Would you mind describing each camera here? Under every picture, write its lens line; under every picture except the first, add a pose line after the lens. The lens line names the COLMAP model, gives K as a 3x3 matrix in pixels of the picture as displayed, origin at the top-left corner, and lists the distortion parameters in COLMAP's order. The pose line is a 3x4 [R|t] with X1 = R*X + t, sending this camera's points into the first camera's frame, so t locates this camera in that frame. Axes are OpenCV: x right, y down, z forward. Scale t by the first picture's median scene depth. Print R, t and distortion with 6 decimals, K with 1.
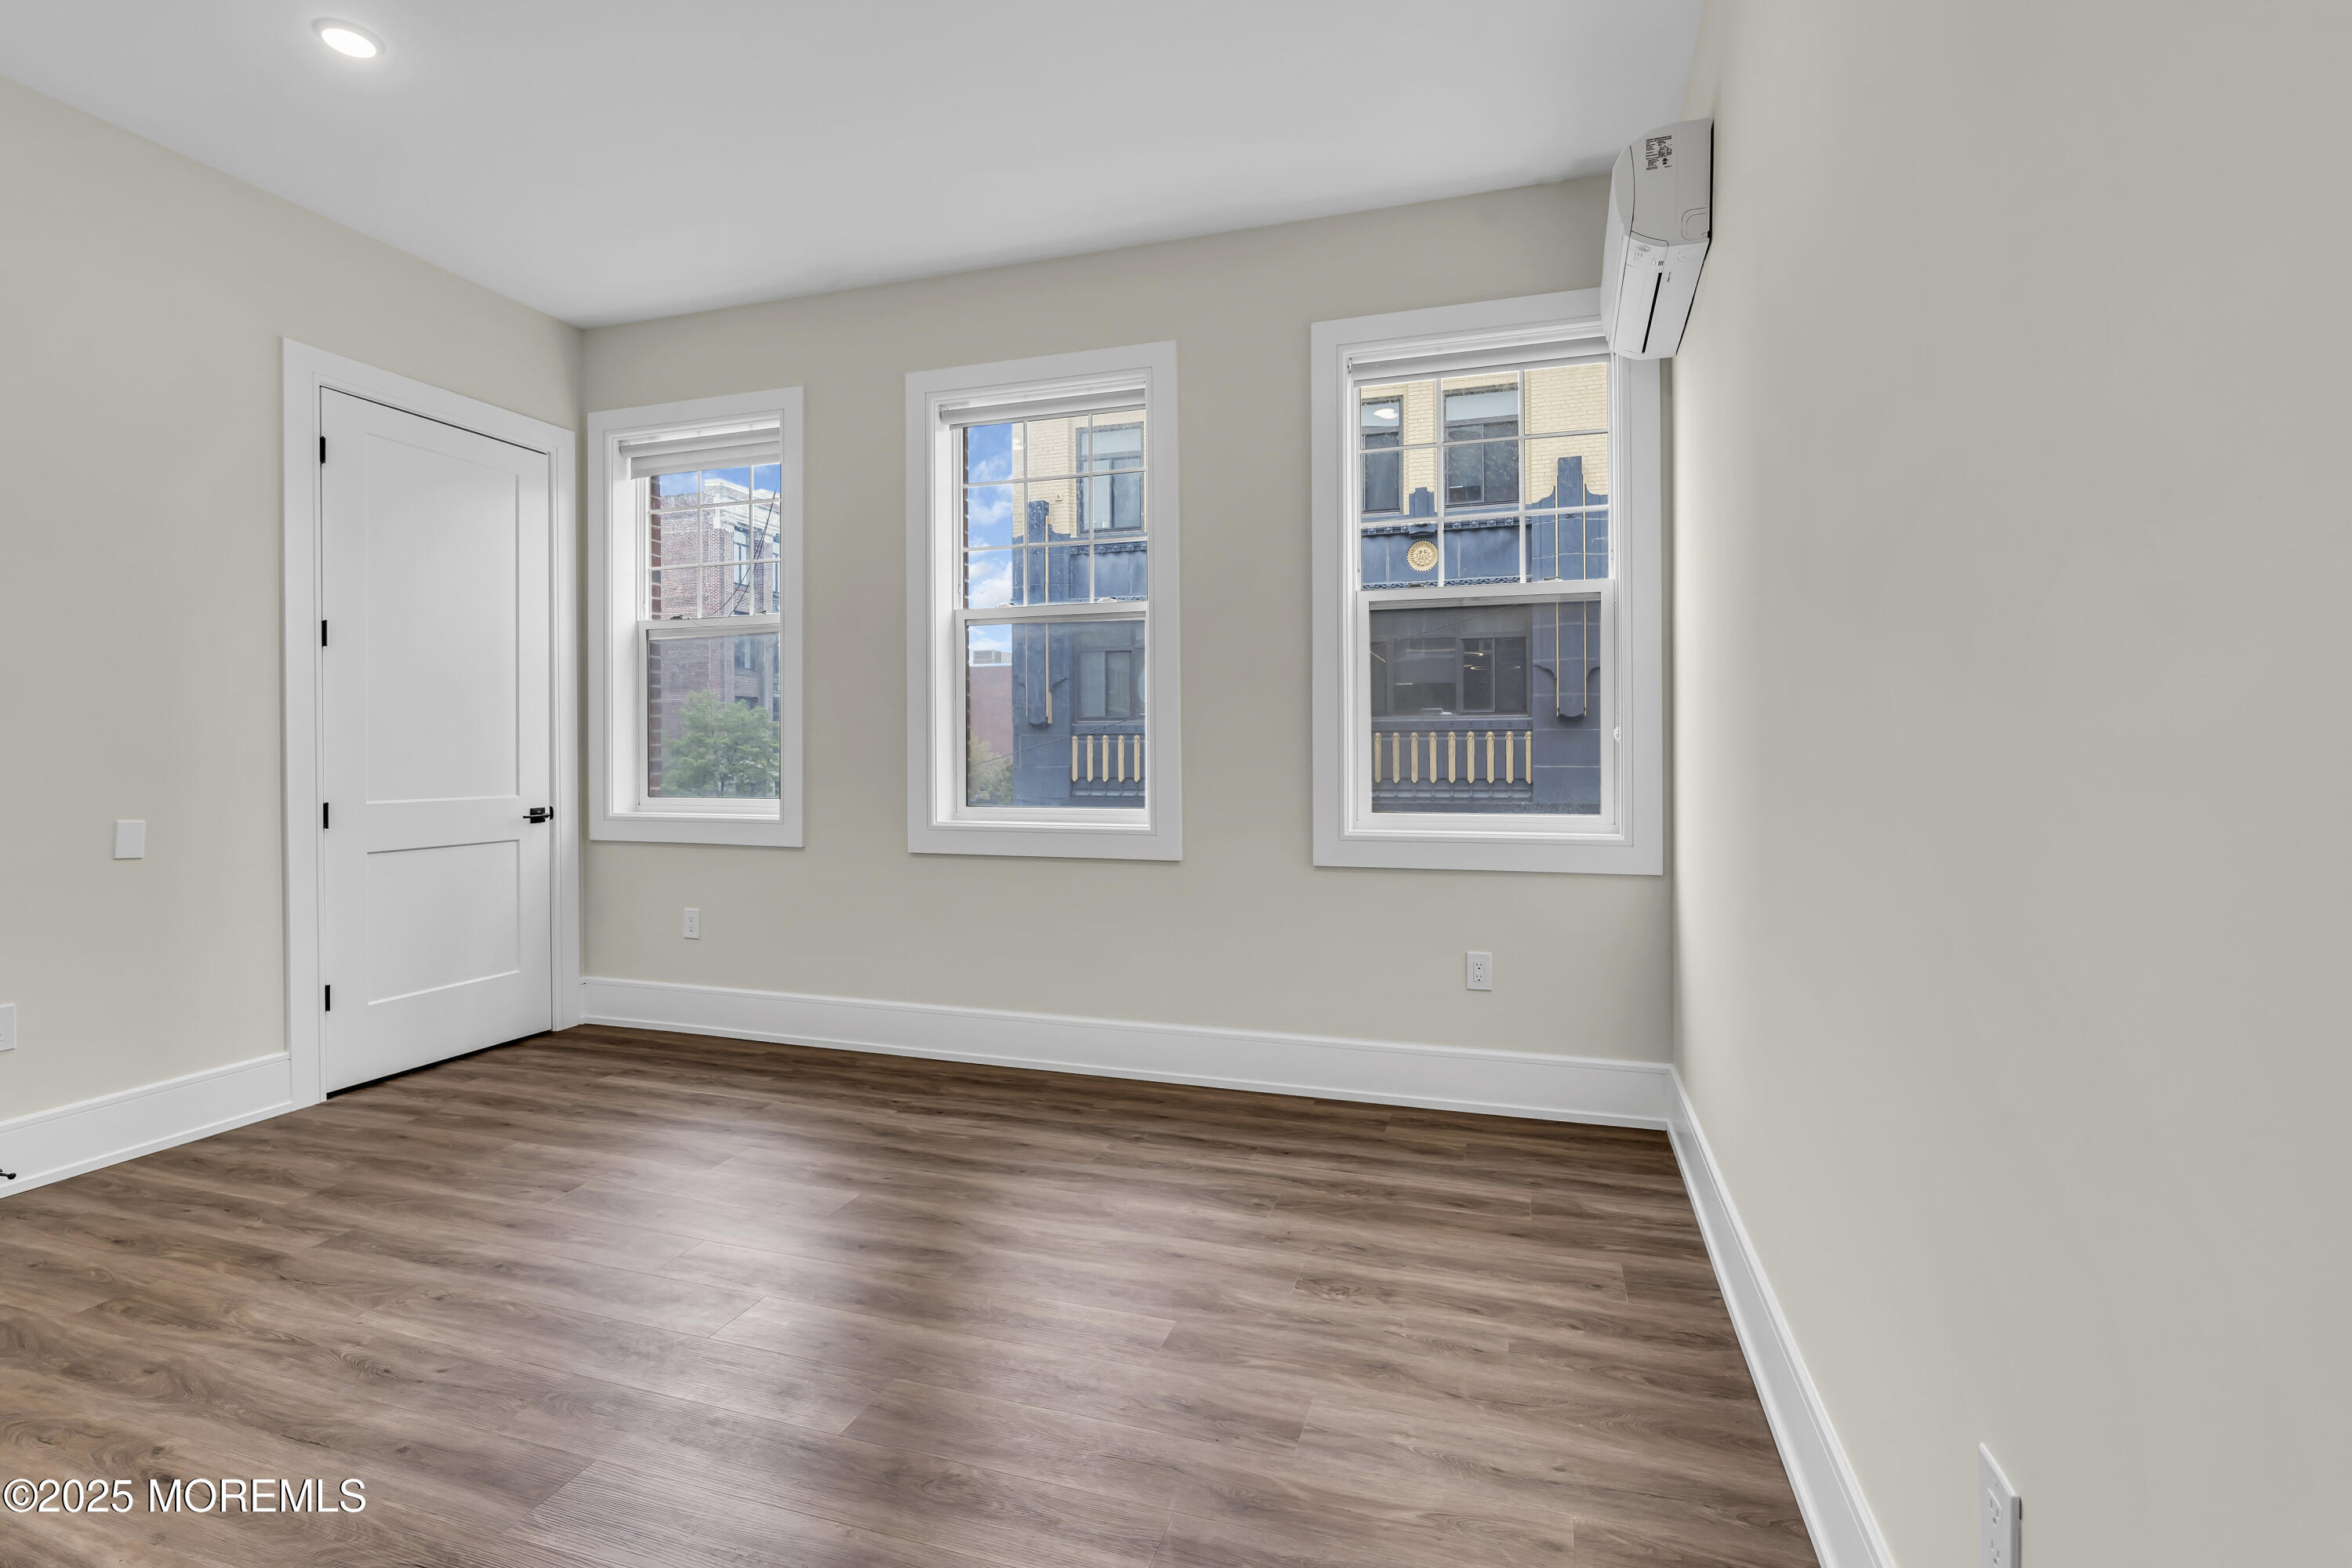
lens RADIAL K [[1081.2, 0, 1172.3], [0, 1081.2, 778.0], [0, 0, 1]] dist [-0.010025, 0.003388]
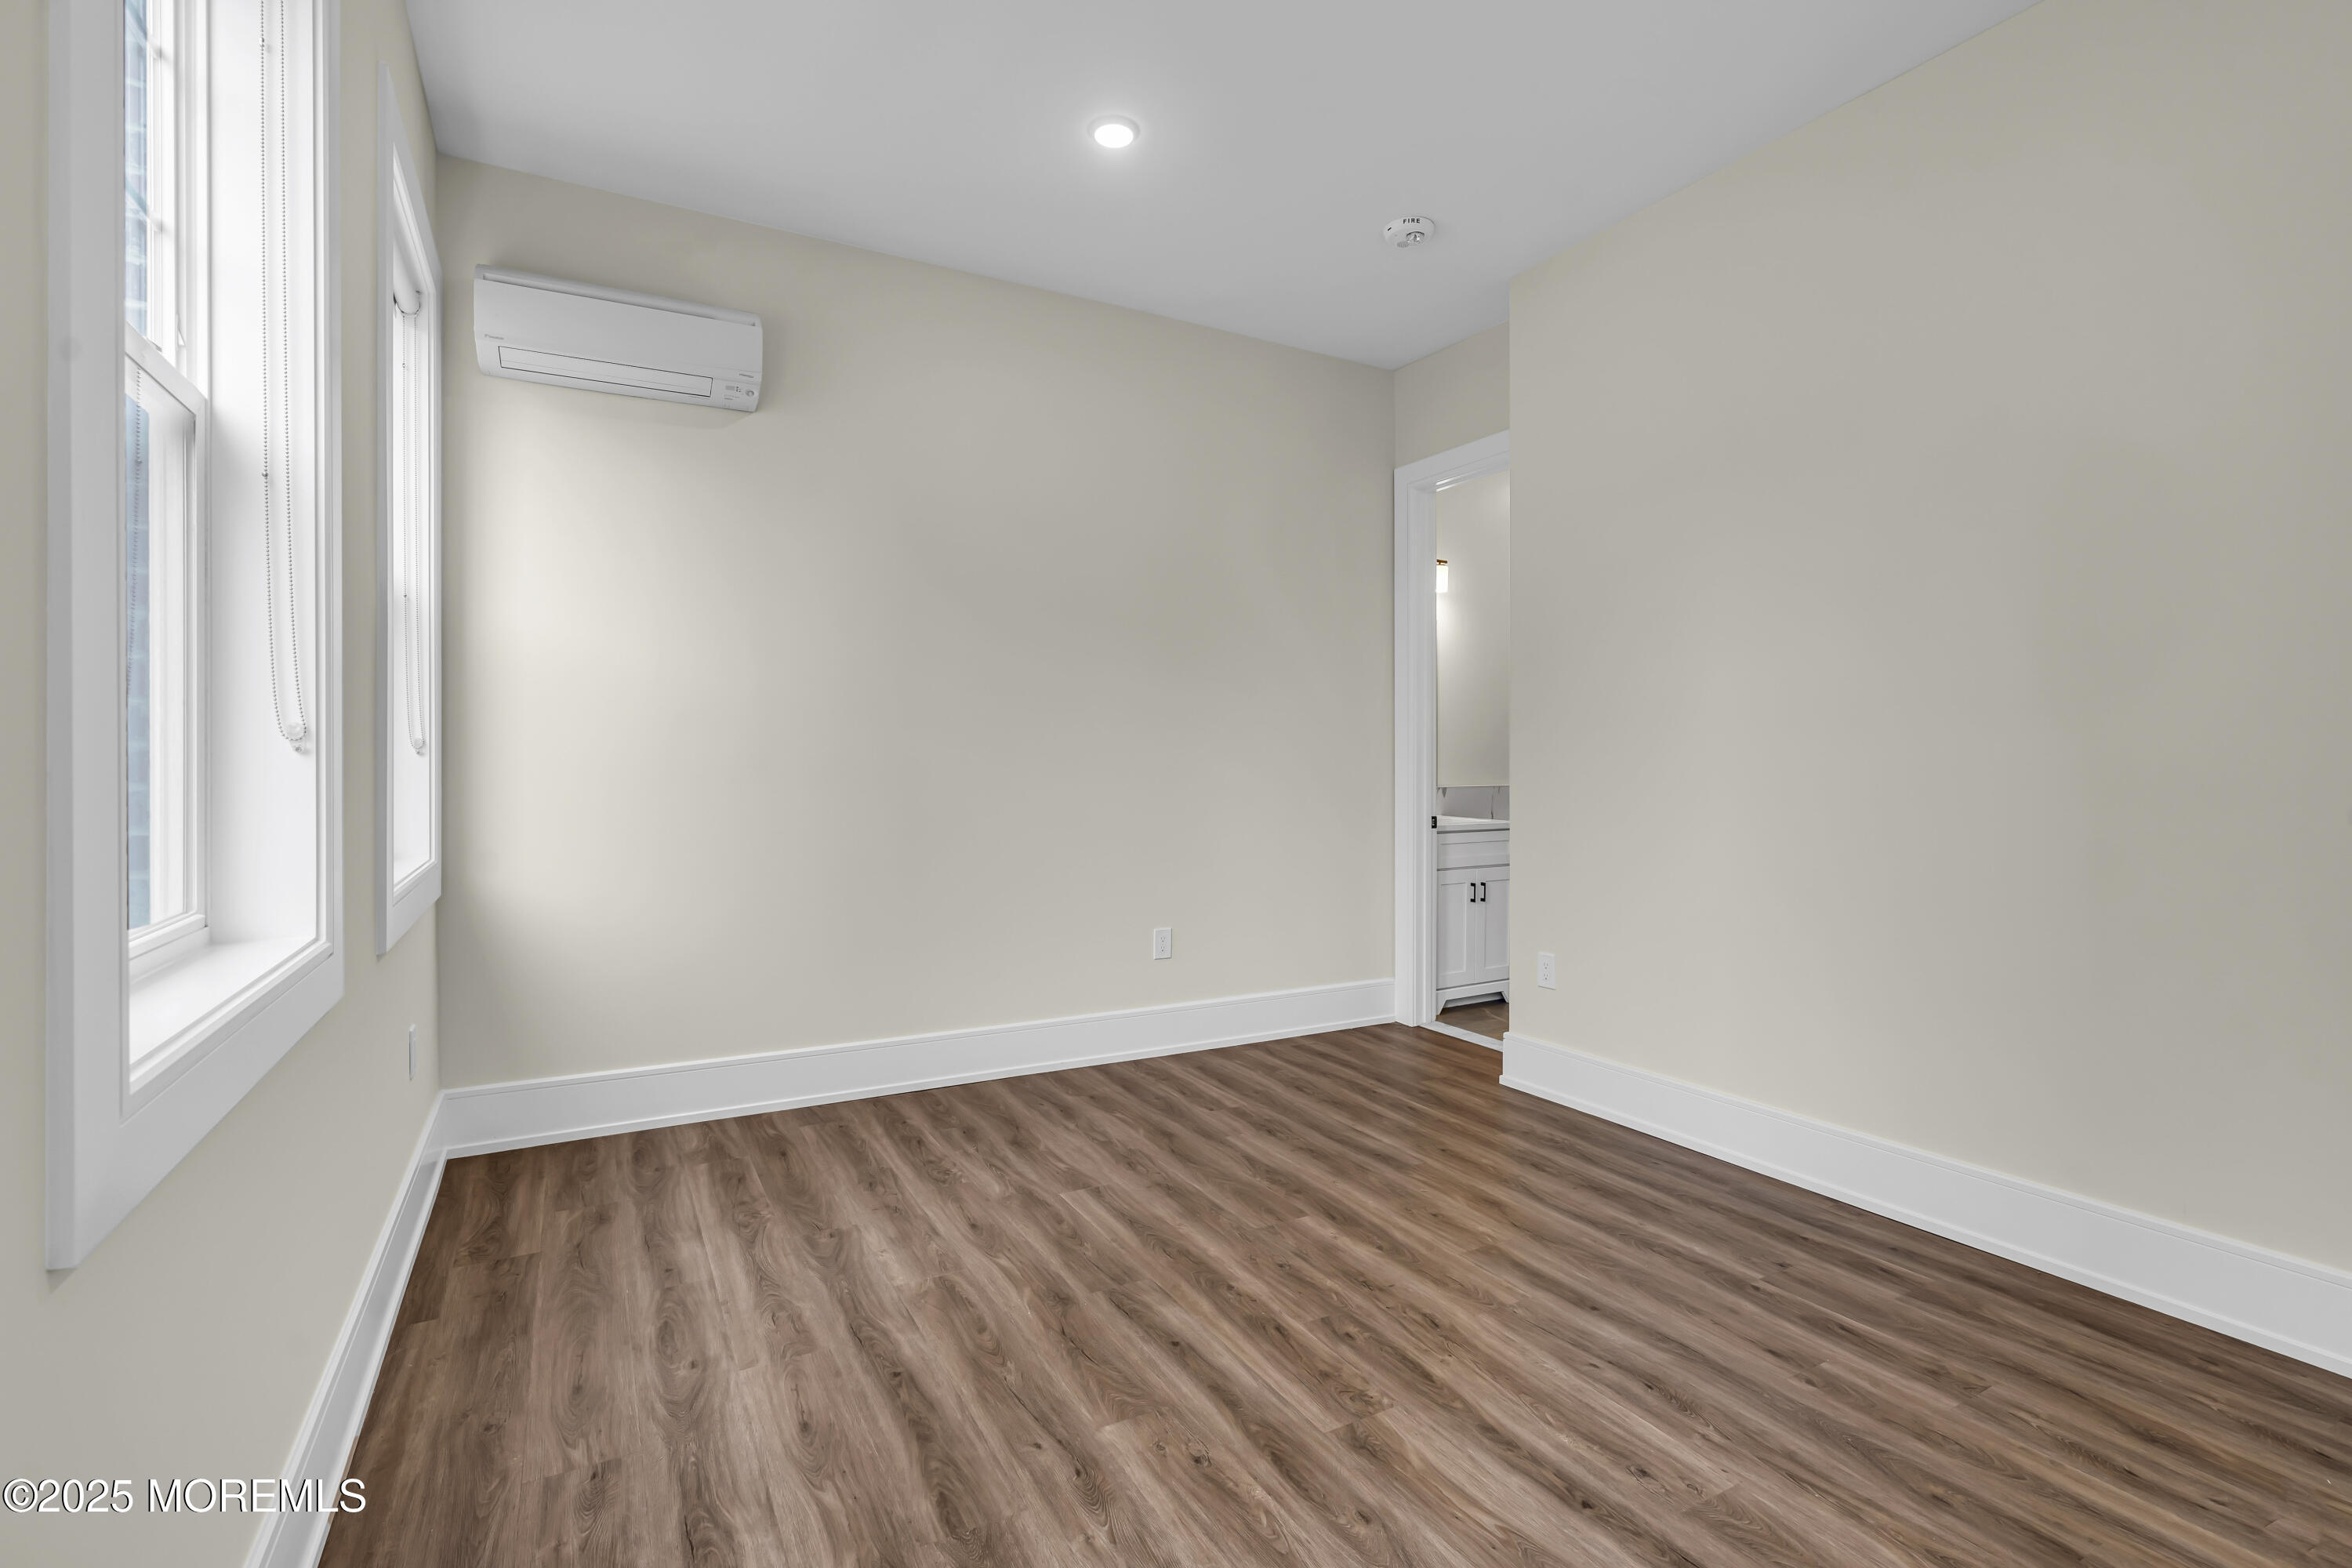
lens RADIAL K [[1056.8, 0, 1173.5], [0, 1056.8, 768.3], [0, 0, 1]] dist [-0.008100, 0.001013]
pose [[-0.733337, -0.002484, 0.679860, -0.719774], [0.019103, 0.999523, 0.024258, -0.037815], [-0.679597, 0.030776, -0.732940, 1.345714]]
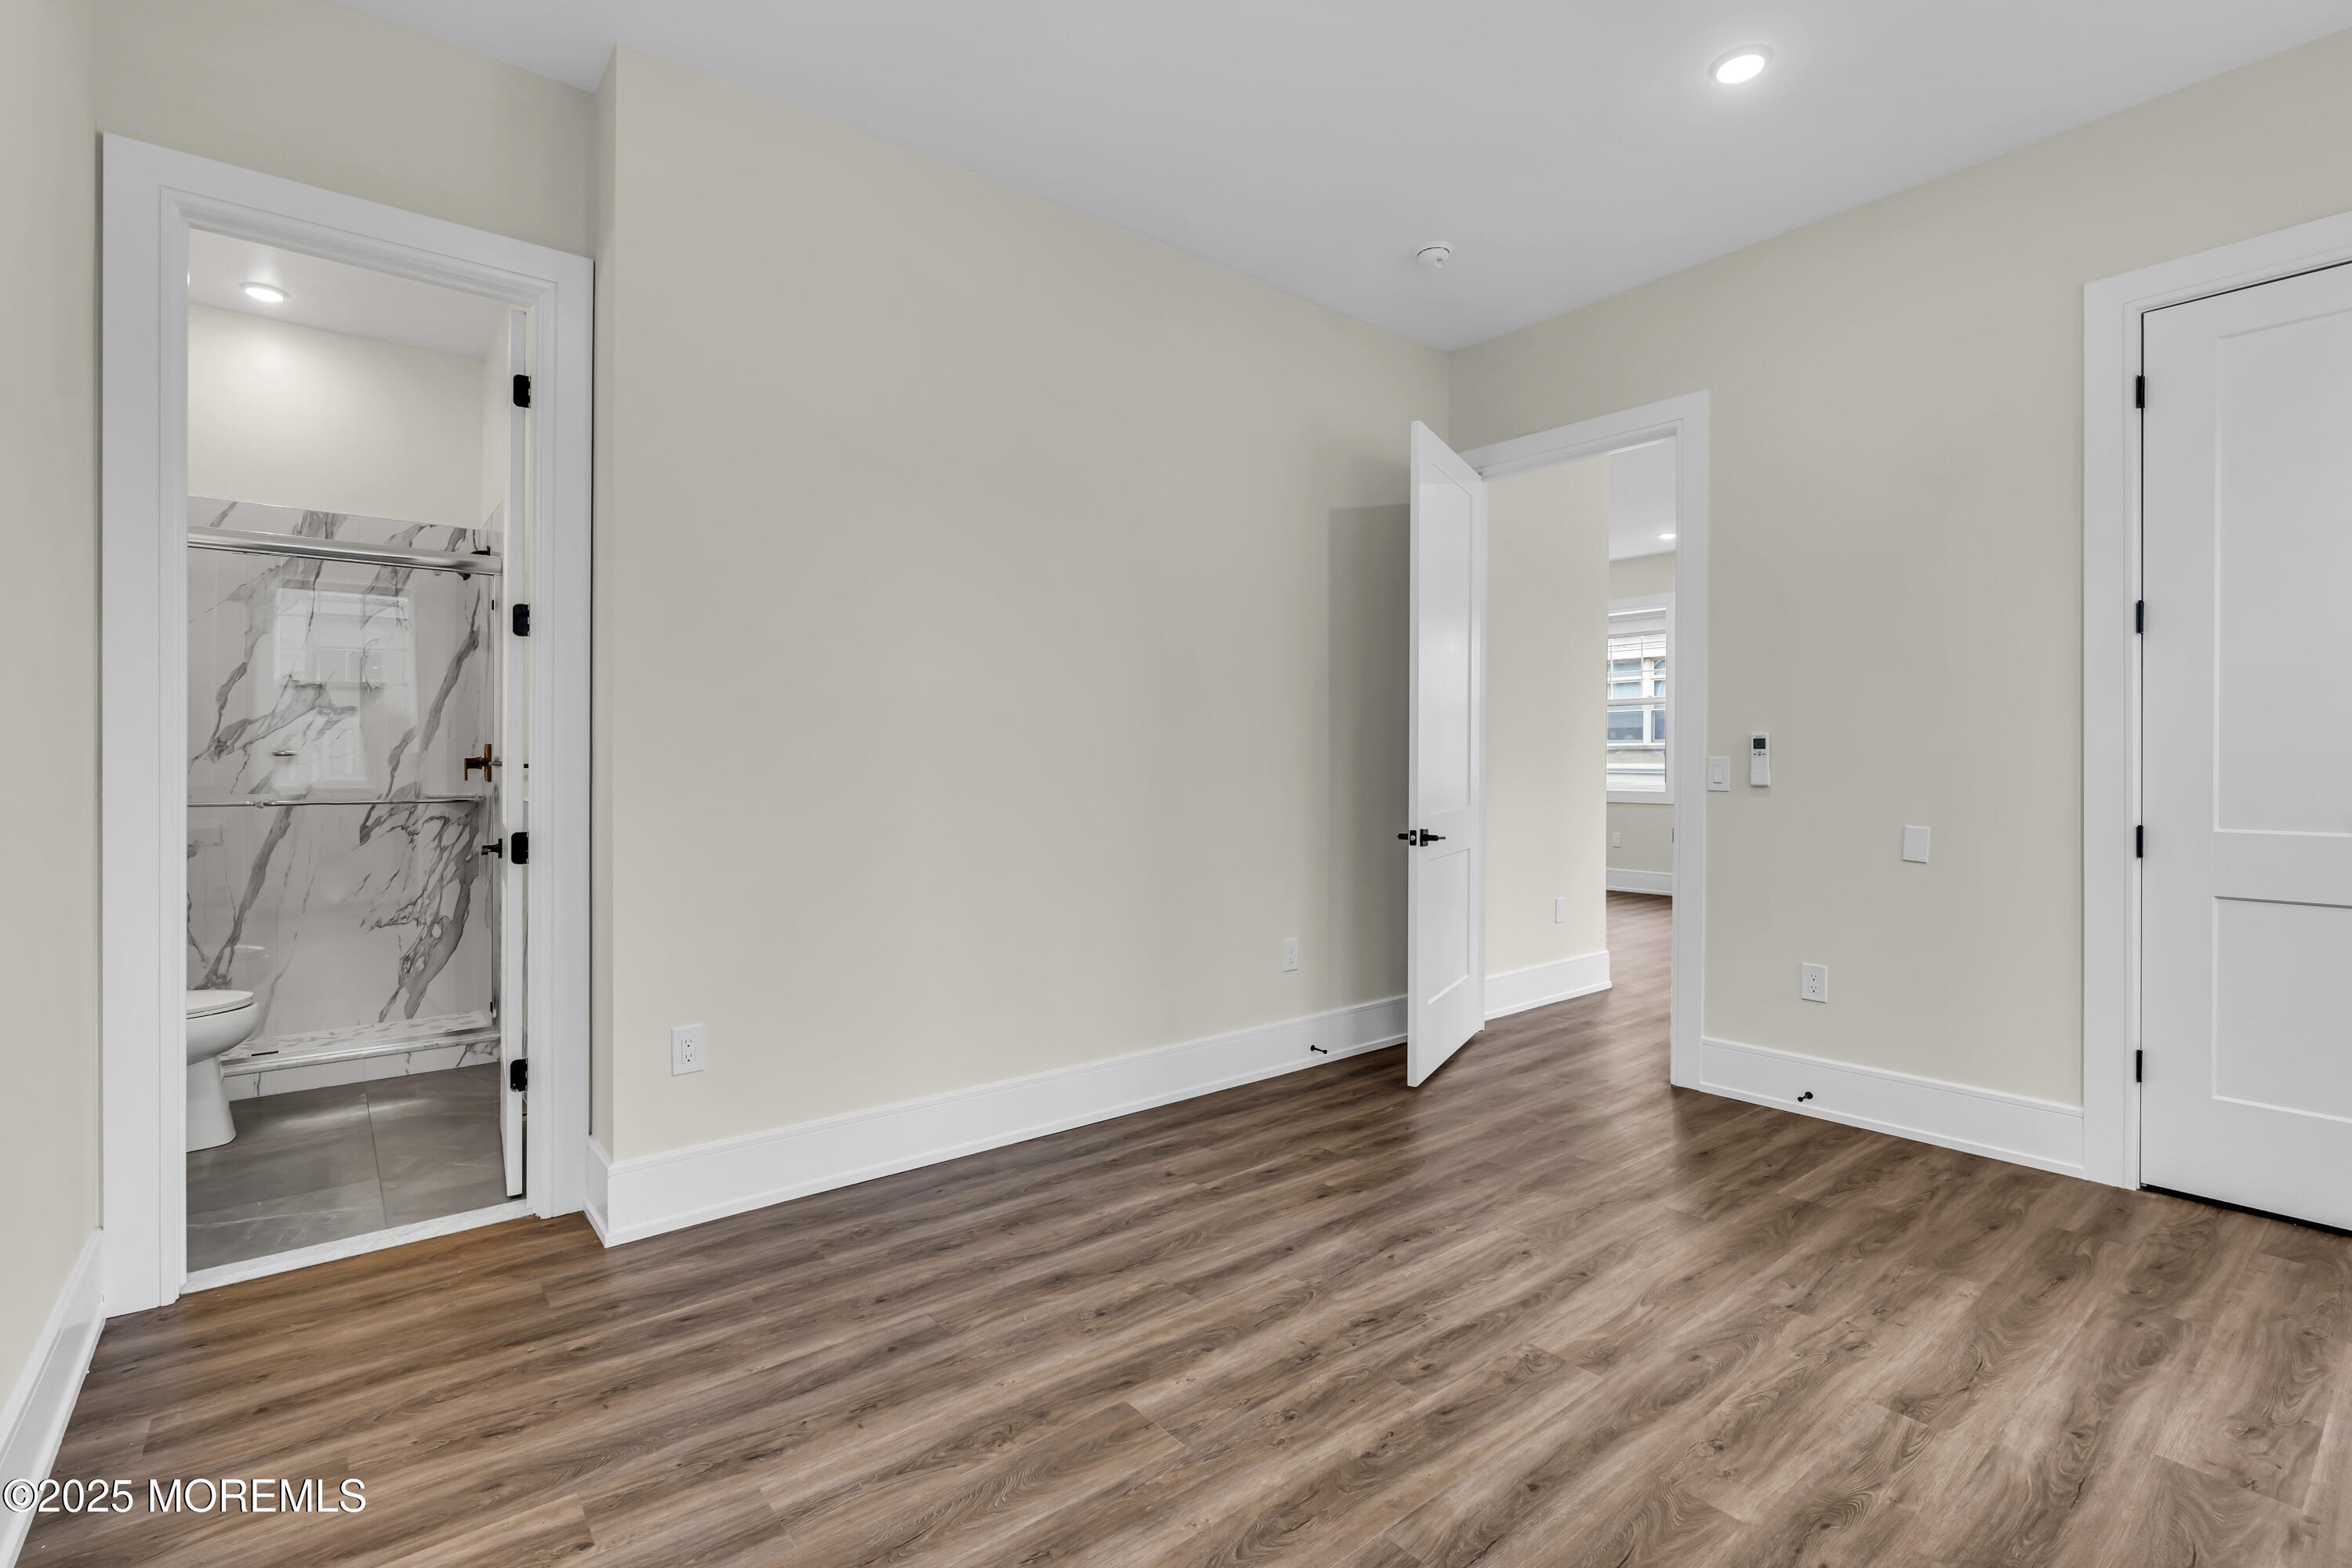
lens RADIAL K [[1081.2, 0, 1171.1], [0, 1081.2, 753.4], [0, 0, 1]] dist [-0.010025, 0.003388]
pose [[-0.549149, -0.003760, -0.835716, 0.344891], [-0.019175, 0.999783, 0.008102, -0.026652], [0.835504, 0.020474, -0.549102, 0.984136]]
